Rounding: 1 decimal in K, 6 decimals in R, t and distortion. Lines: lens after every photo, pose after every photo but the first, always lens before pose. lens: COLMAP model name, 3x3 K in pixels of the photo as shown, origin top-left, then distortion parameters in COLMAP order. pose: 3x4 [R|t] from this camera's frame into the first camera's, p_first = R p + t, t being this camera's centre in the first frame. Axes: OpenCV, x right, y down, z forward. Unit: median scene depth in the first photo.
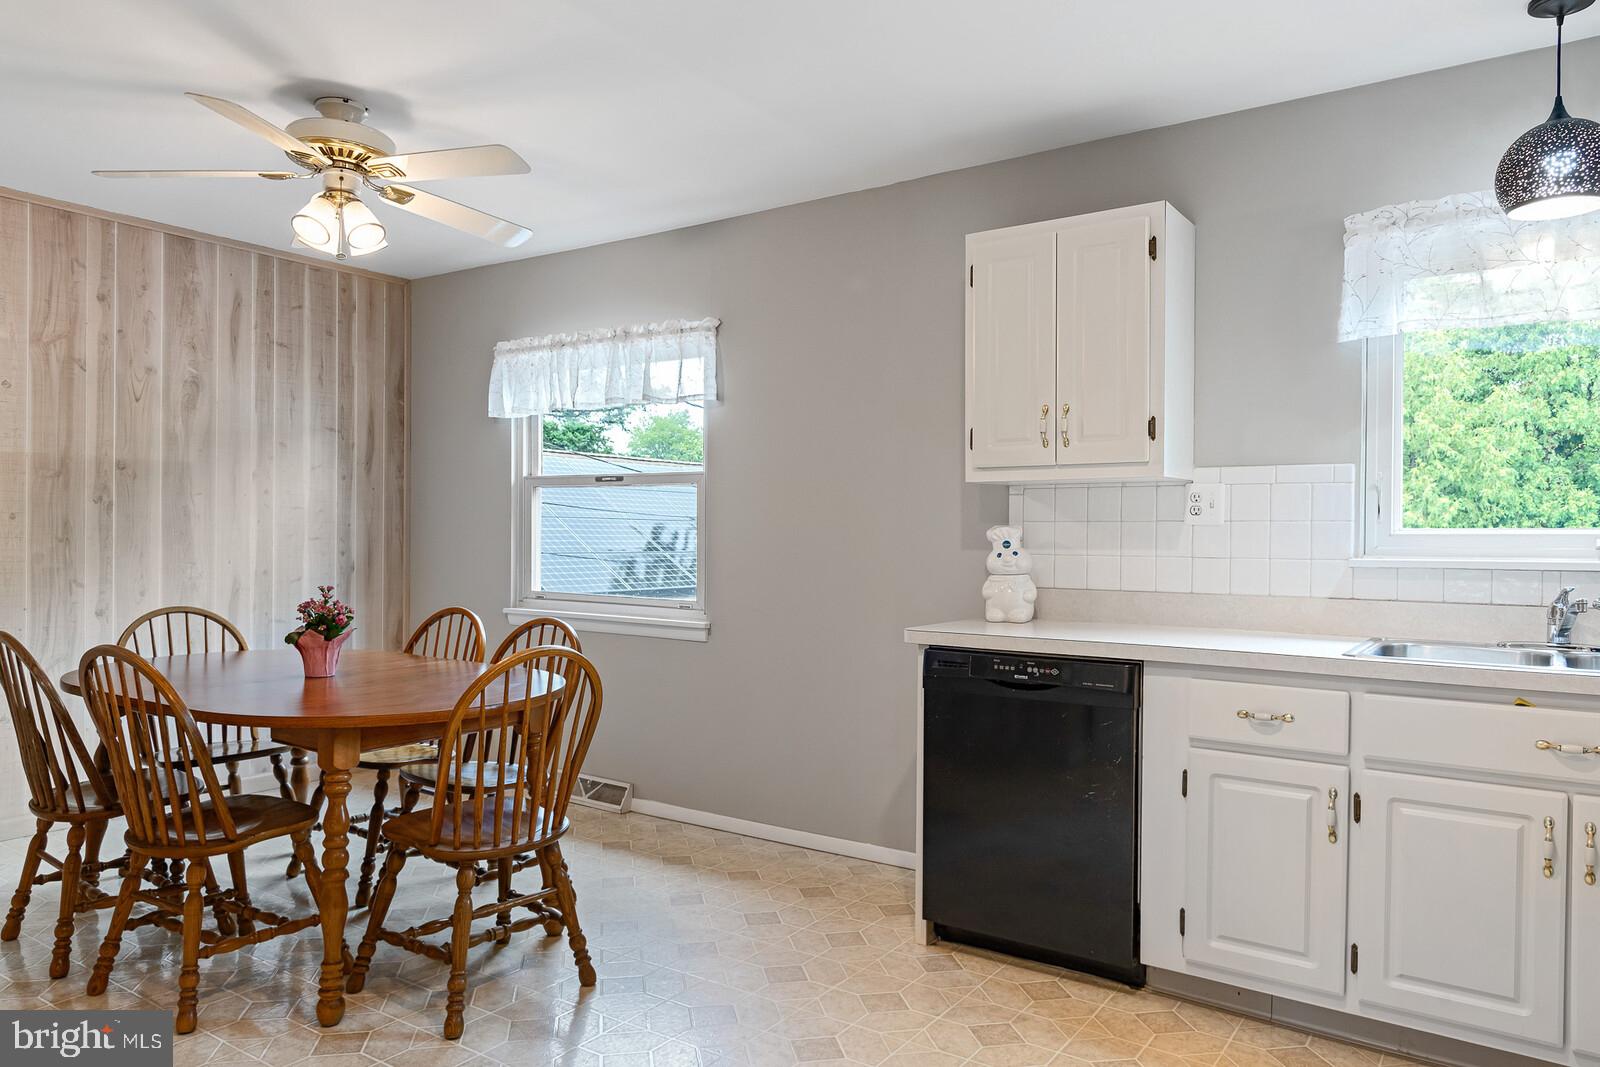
lens RADIAL K [[1111.6, 0, 800.0], [0, 1111.6, 533.5], [0, 0, 1]] dist [0.033888, -0.042237]
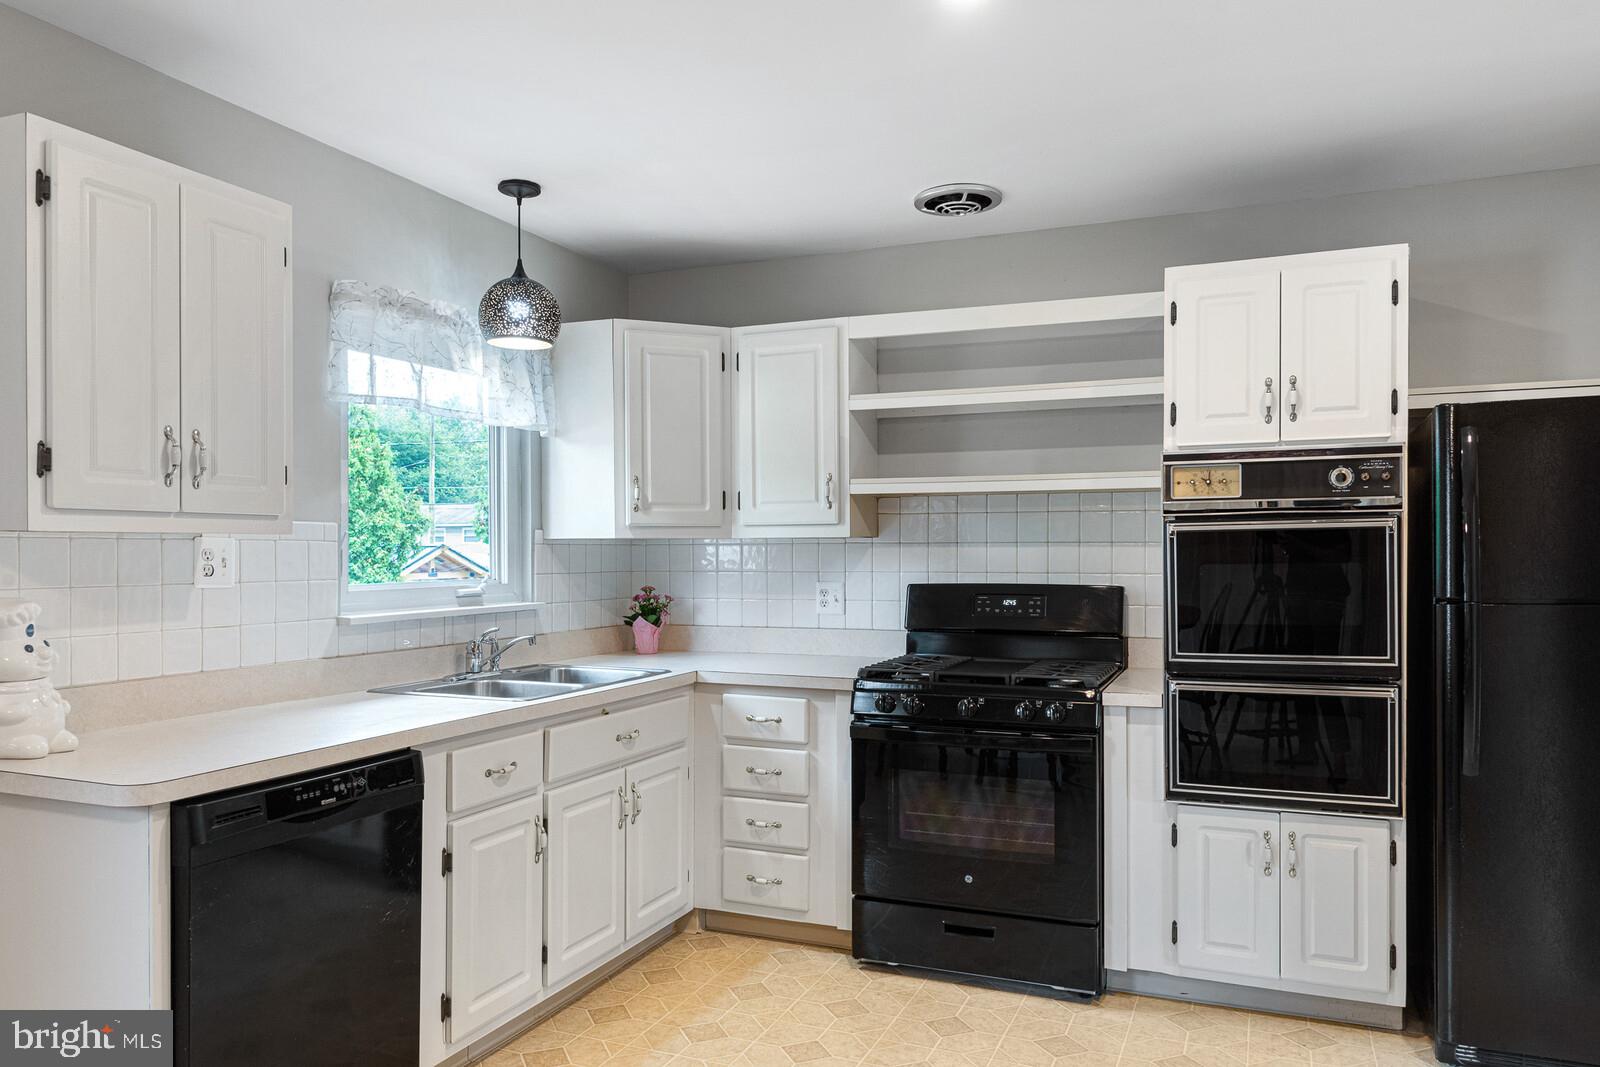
lens RADIAL K [[1111.6, 0, 800.0], [0, 1111.6, 533.5], [0, 0, 1]] dist [0.033888, -0.042237]
pose [[-0.213158, 0.007028, 0.976992, -0.609484], [-0.000630, 0.999973, -0.007331, -0.047358], [-0.977017, -0.002178, -0.213148, 0.844661]]
